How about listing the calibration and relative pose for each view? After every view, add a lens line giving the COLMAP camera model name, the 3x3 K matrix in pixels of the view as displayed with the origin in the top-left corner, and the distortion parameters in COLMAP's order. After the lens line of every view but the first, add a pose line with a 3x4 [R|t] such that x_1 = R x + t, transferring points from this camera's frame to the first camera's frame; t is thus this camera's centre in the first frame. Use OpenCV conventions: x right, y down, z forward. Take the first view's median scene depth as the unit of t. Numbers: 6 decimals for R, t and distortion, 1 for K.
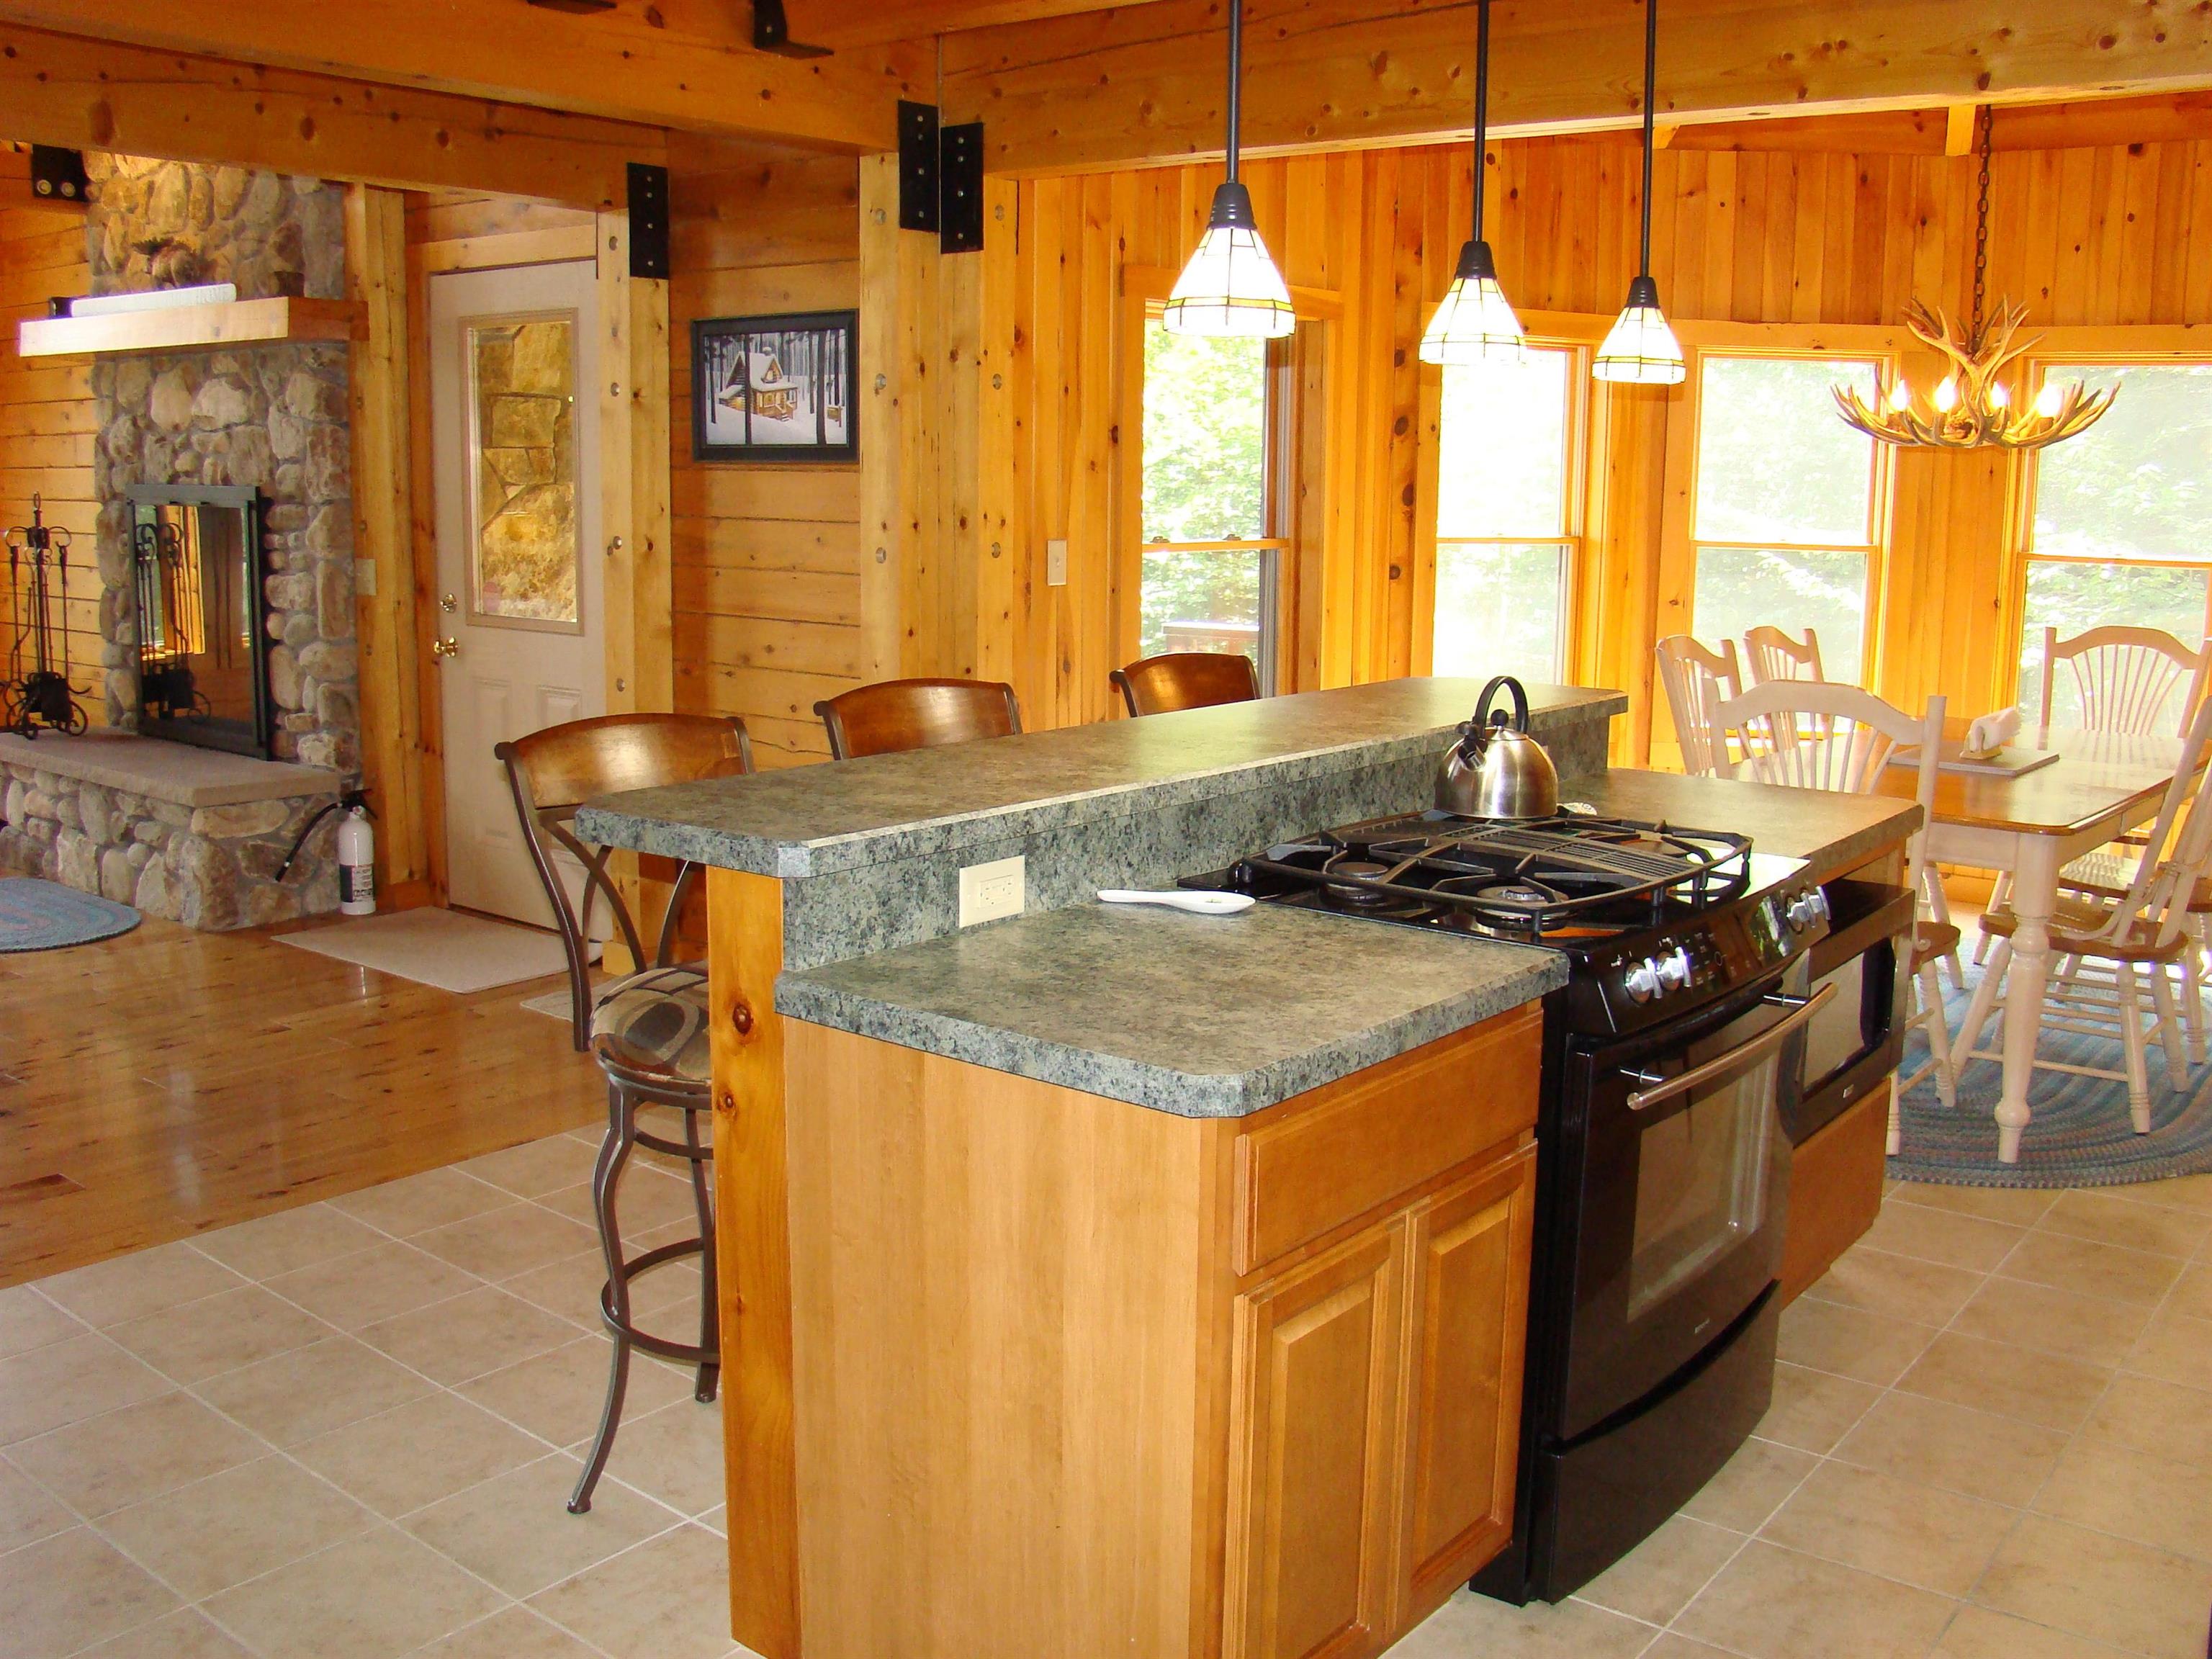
lens RADIAL K [[2080.1, 0, 1106.0], [0, 2080.1, 829.5], [0, 0, 1]] dist [-0.162721, 0.150936]
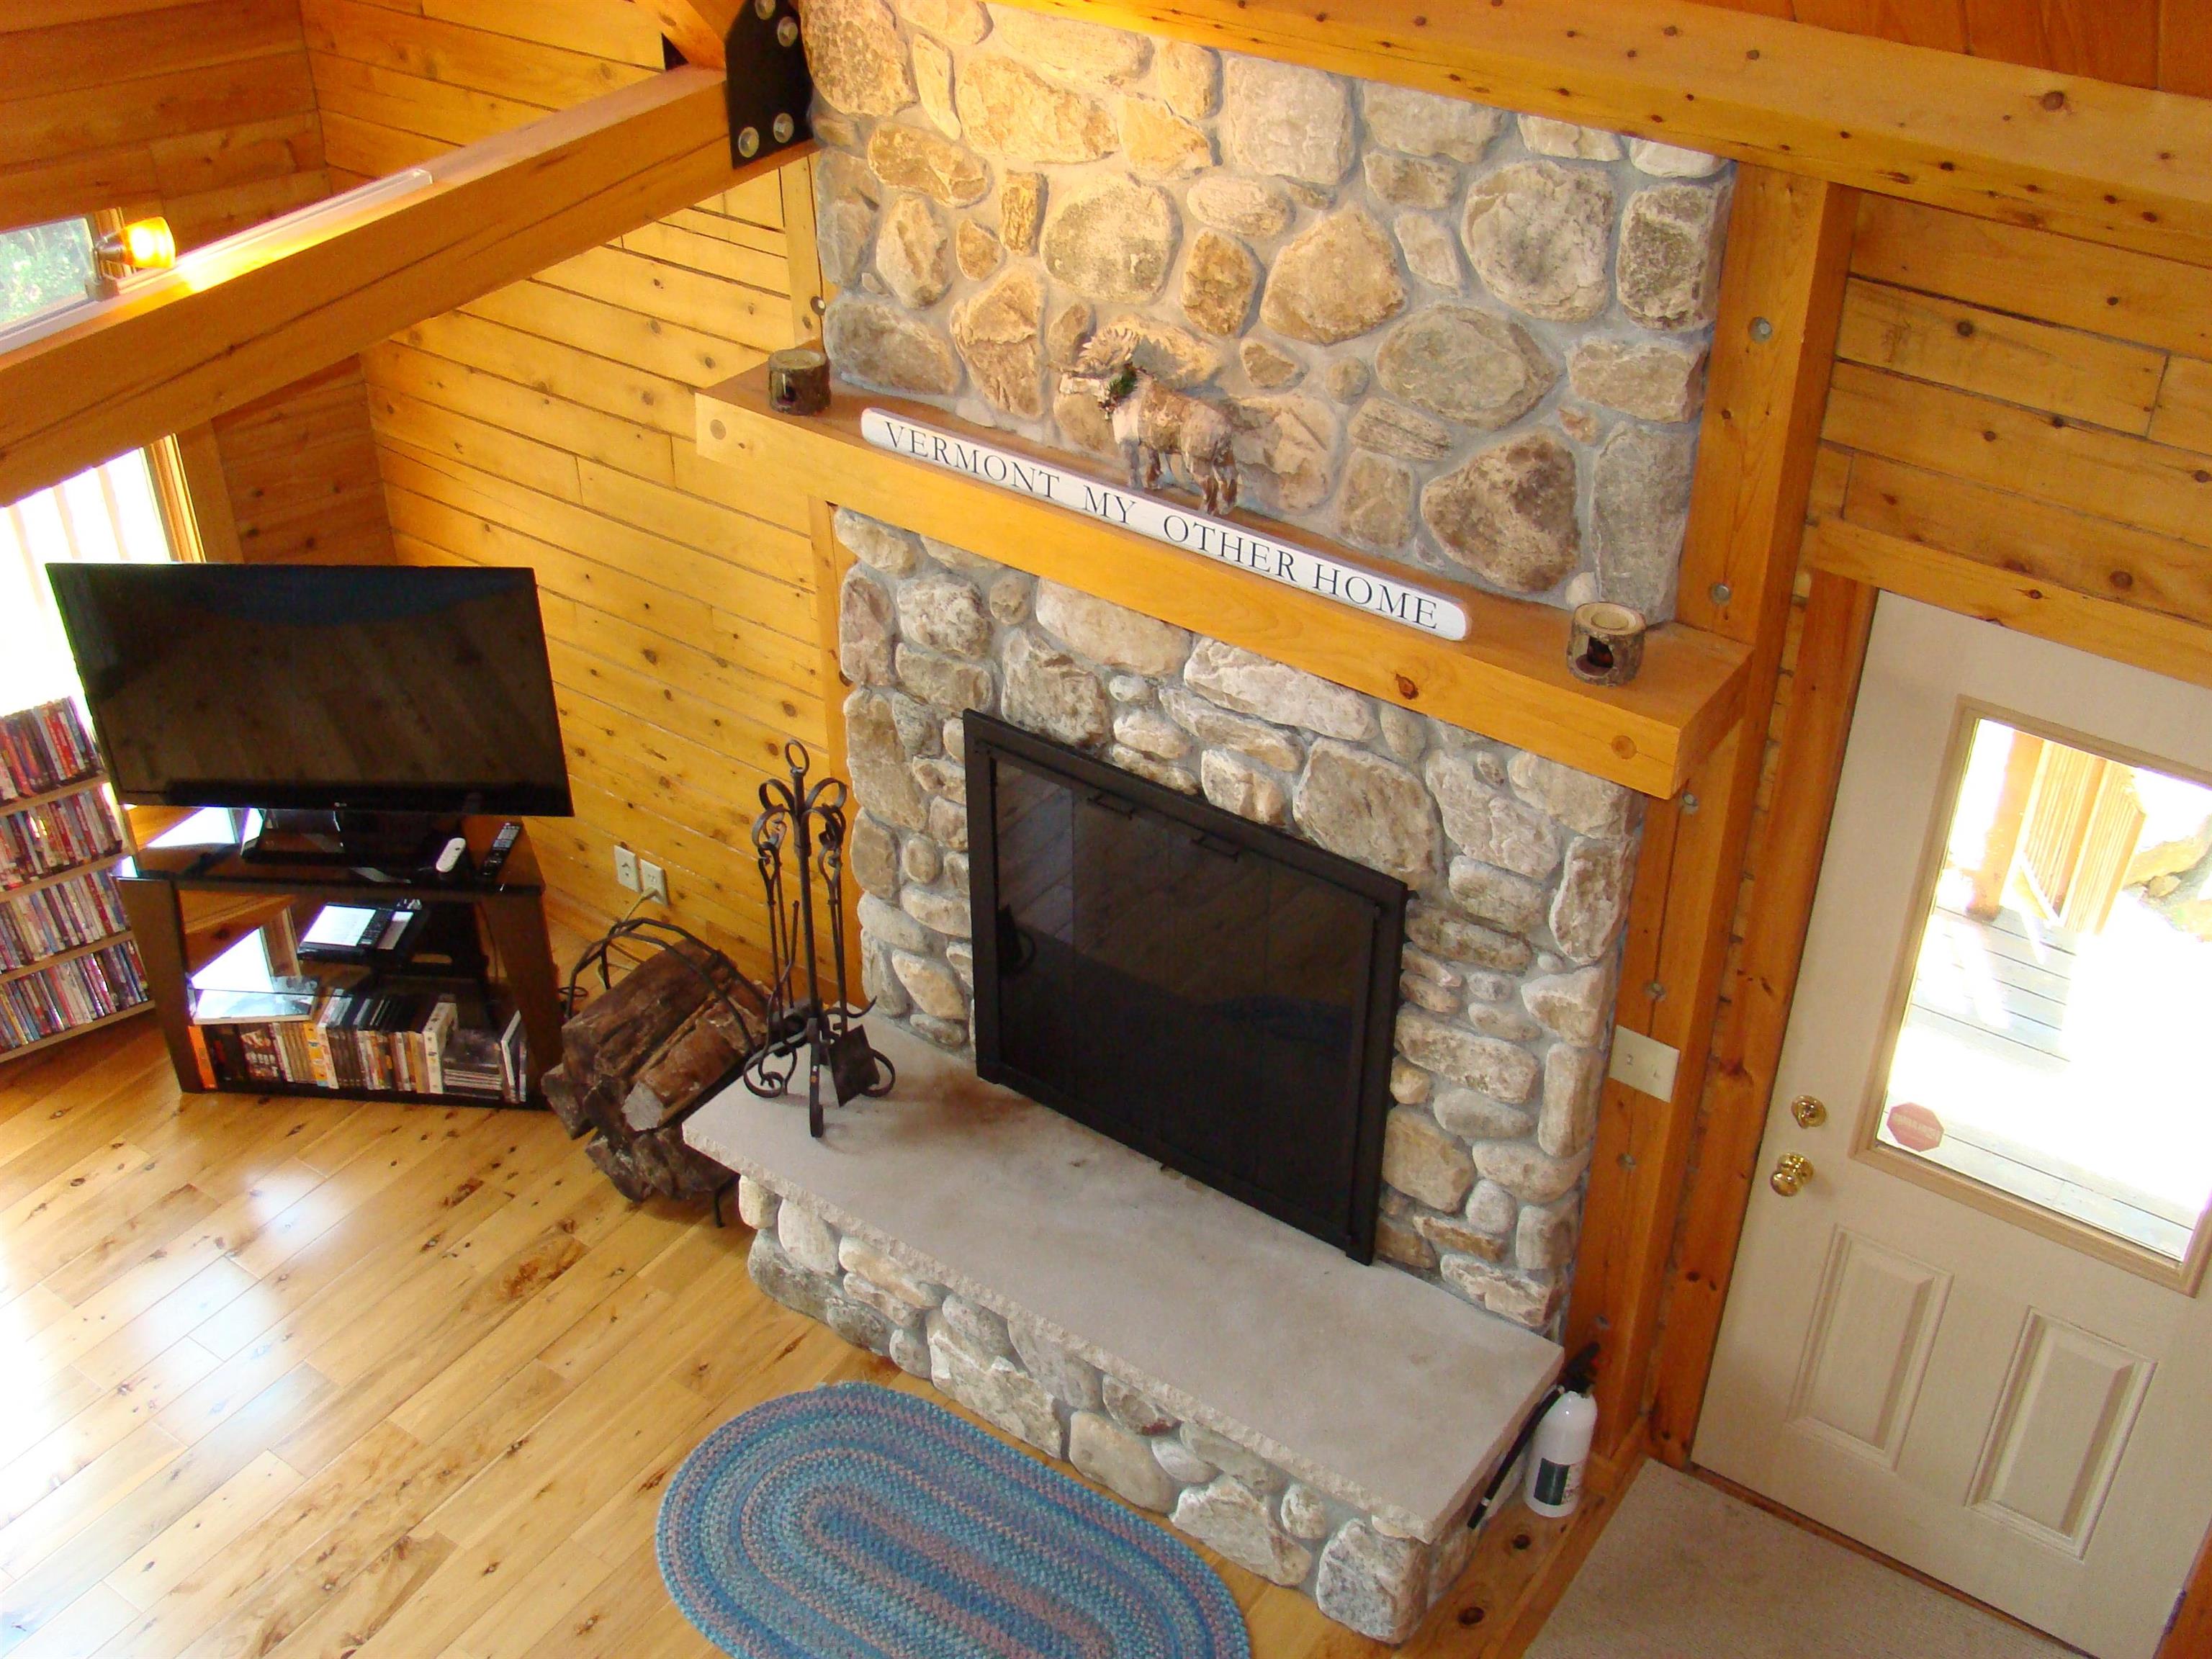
lens RADIAL K [[2367.3, 0, 1106.0], [0, 2367.3, 829.5], [0, 0, 1]] dist [-0.079096, 0.011871]
pose [[0.997967, -0.052530, 0.036095, -0.519883], [0.031910, 0.902030, 0.430493, -0.448787], [-0.055172, -0.428466, 0.901872, 0.465294]]
